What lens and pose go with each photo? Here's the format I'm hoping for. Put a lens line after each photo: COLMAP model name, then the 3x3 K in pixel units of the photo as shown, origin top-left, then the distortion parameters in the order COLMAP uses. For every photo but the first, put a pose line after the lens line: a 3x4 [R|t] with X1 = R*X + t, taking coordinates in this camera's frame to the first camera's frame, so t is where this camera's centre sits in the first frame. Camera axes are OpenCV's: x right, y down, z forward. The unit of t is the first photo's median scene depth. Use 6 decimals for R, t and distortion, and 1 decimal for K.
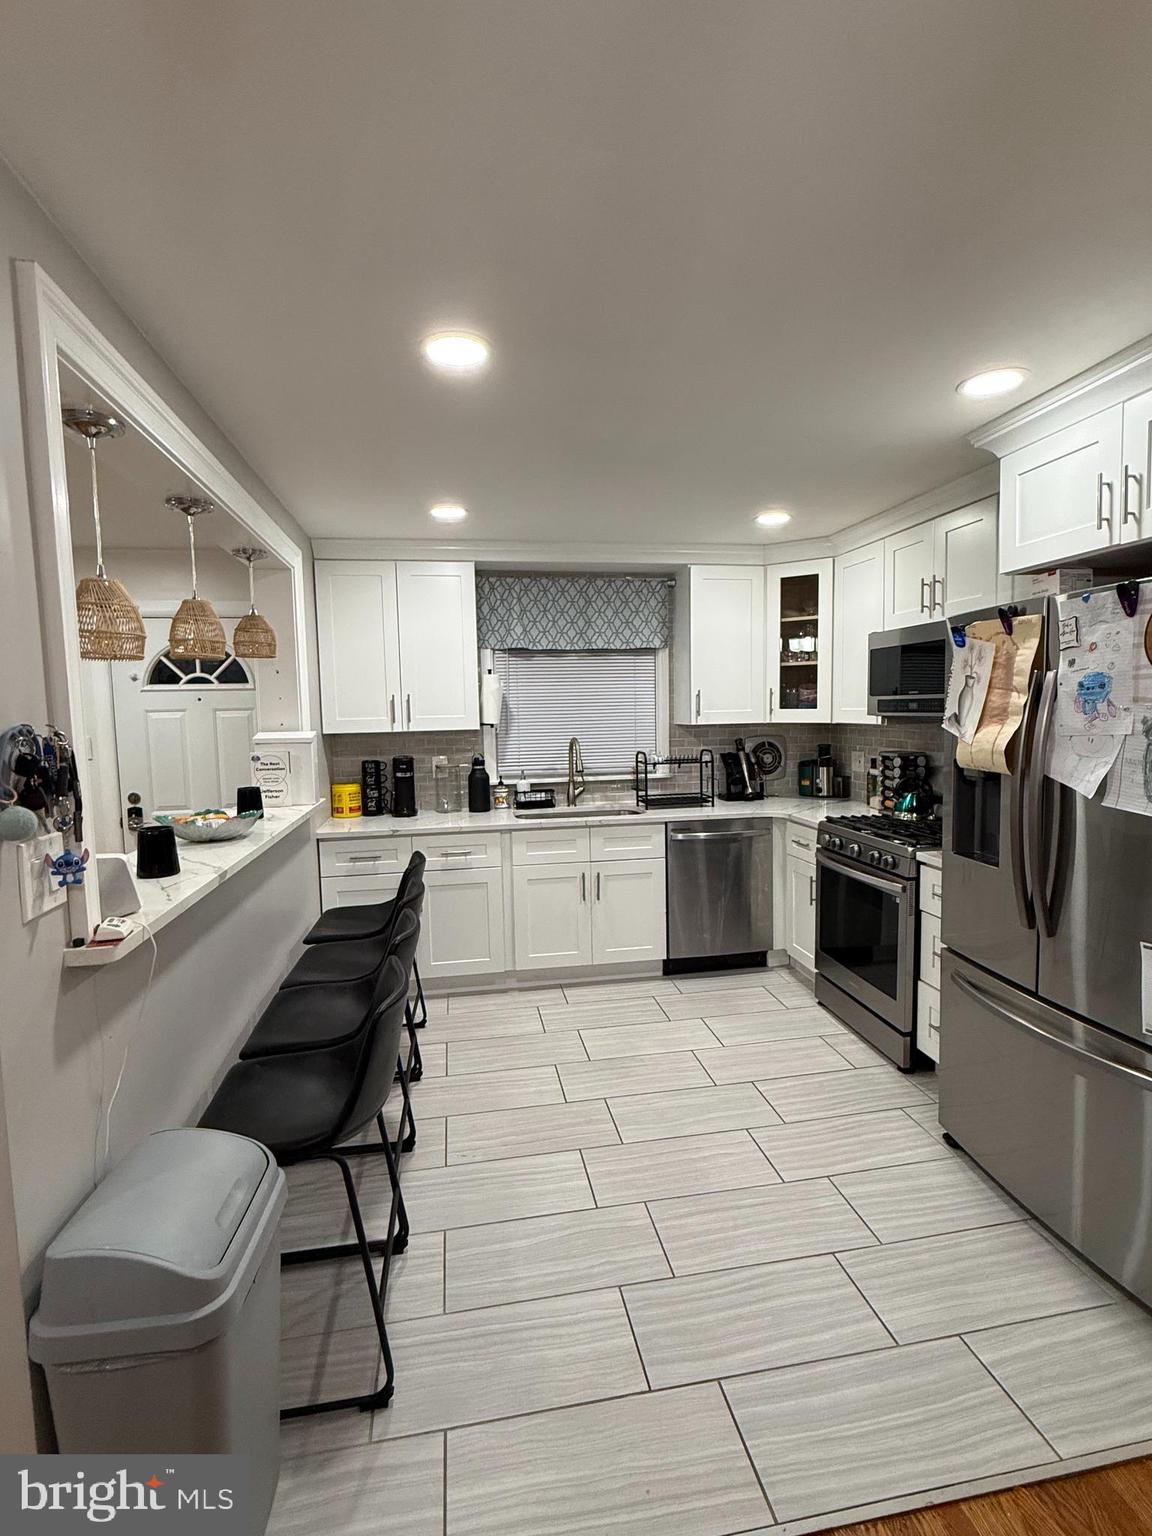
lens RADIAL K [[734.1, 0, 579.1], [0, 734.1, 771.2], [0, 0, 1]] dist [-0.003286, 0.000189]
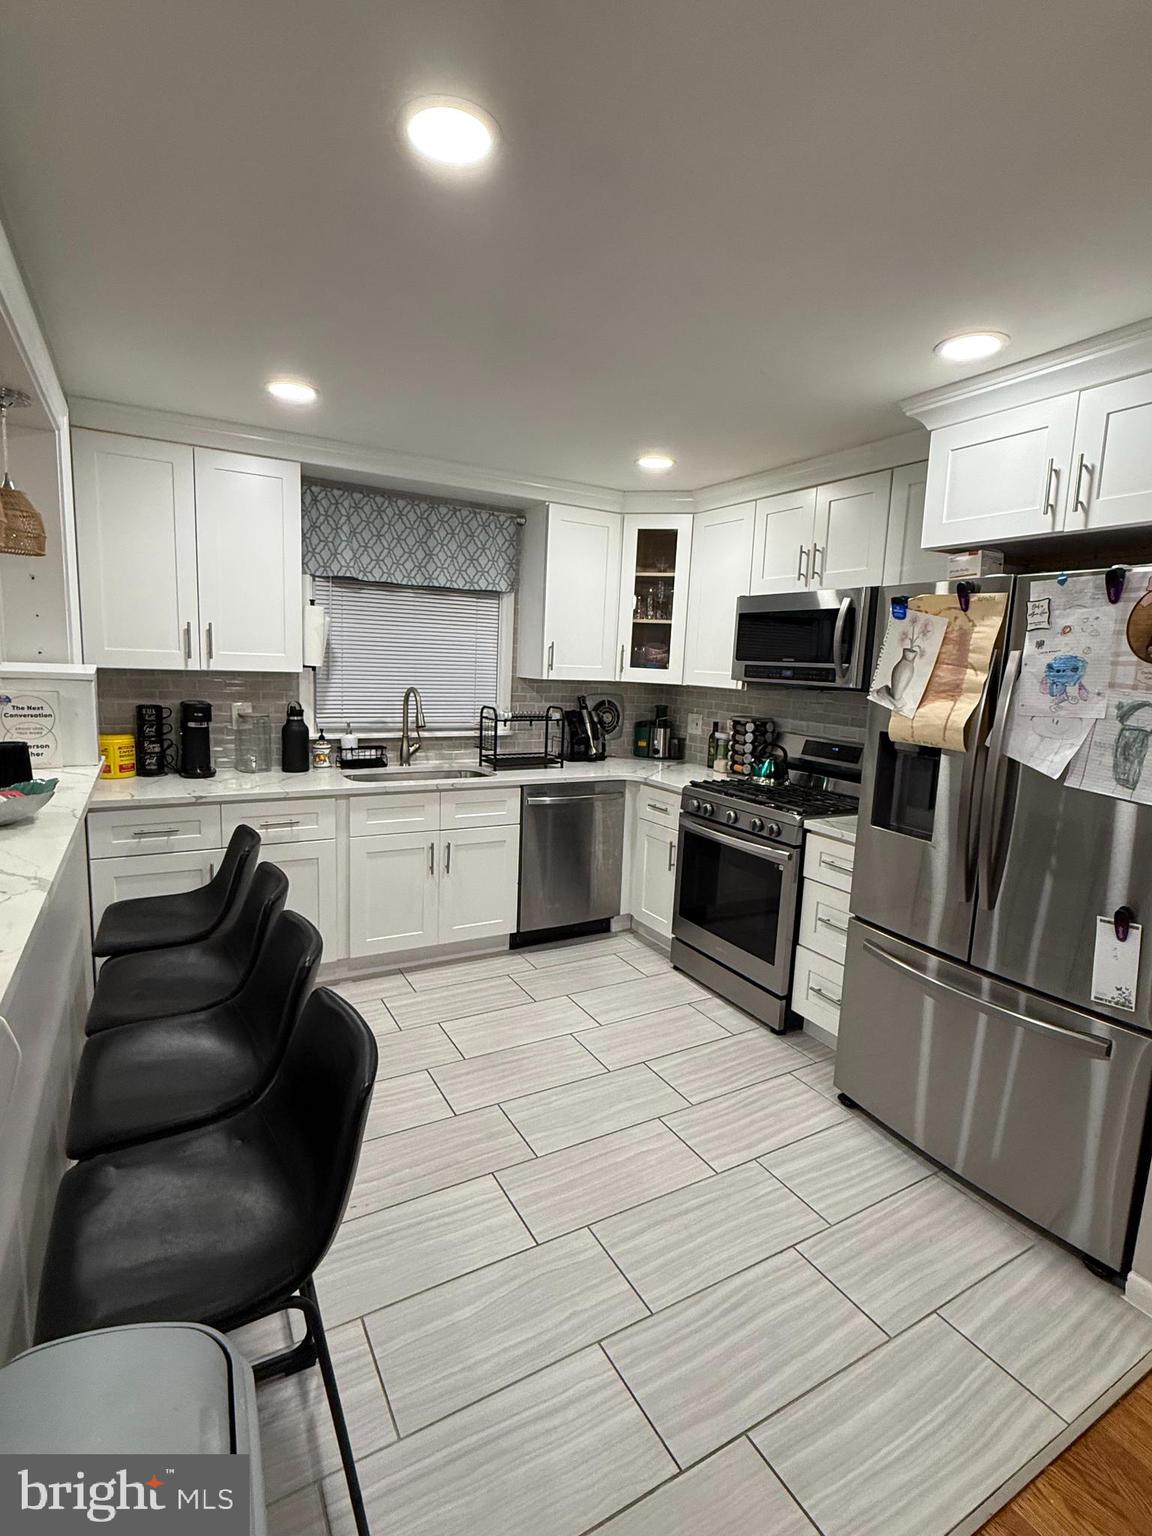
lens RADIAL K [[734.1, 0, 576.1], [0, 734.1, 767.8], [0, 0, 1]] dist [-0.003286, 0.000189]
pose [[0.940050, 0.009293, 0.340911, -0.142237], [-0.030918, 0.997835, 0.058055, -0.008522], [-0.339633, -0.065115, 0.938301, 0.132120]]
